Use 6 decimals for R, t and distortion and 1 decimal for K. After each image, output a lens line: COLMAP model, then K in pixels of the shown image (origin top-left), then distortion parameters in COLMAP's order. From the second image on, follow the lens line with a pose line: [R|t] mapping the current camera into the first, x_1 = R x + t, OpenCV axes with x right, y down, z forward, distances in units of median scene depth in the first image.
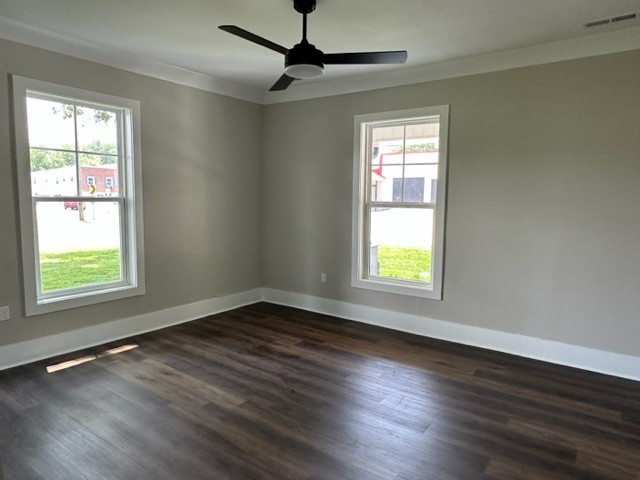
lens RADIAL K [[425.5, 0, 320.0], [0, 425.5, 240.0], [0, 0, 1]] dist [0.007605, 0.001542]
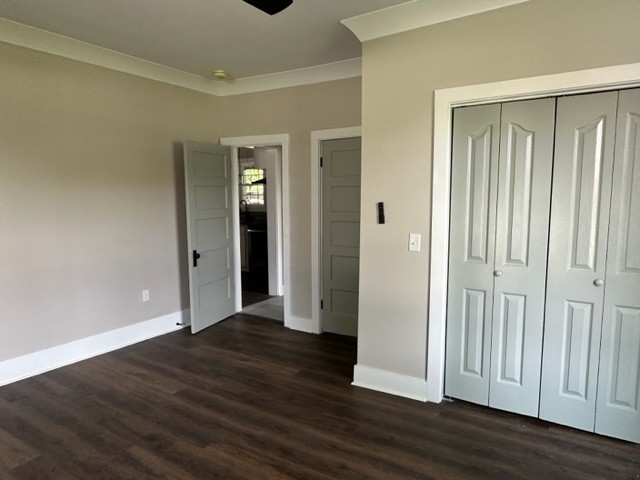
lens RADIAL K [[438.7, 0, 320.0], [0, 438.7, 240.0], [0, 0, 1]] dist [-0.009081, -0.001953]
pose [[-0.998682, -0.008406, -0.050632, -0.158420], [-0.019001, 0.976958, 0.212586, -0.139039], [0.047678, 0.213268, -0.975830, 1.229512]]
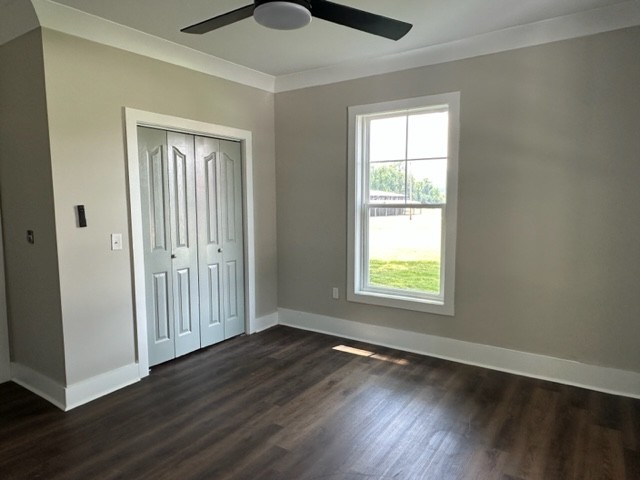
lens RADIAL K [[426.8, 0, 320.0], [0, 426.8, 240.0], [0, 0, 1]] dist [0.000992, 0.001982]
pose [[0.039579, 0.071442, -0.996659, 0.502700], [-0.100626, 0.992655, 0.067159, -0.066026], [0.994137, 0.097632, 0.046477, 0.807030]]
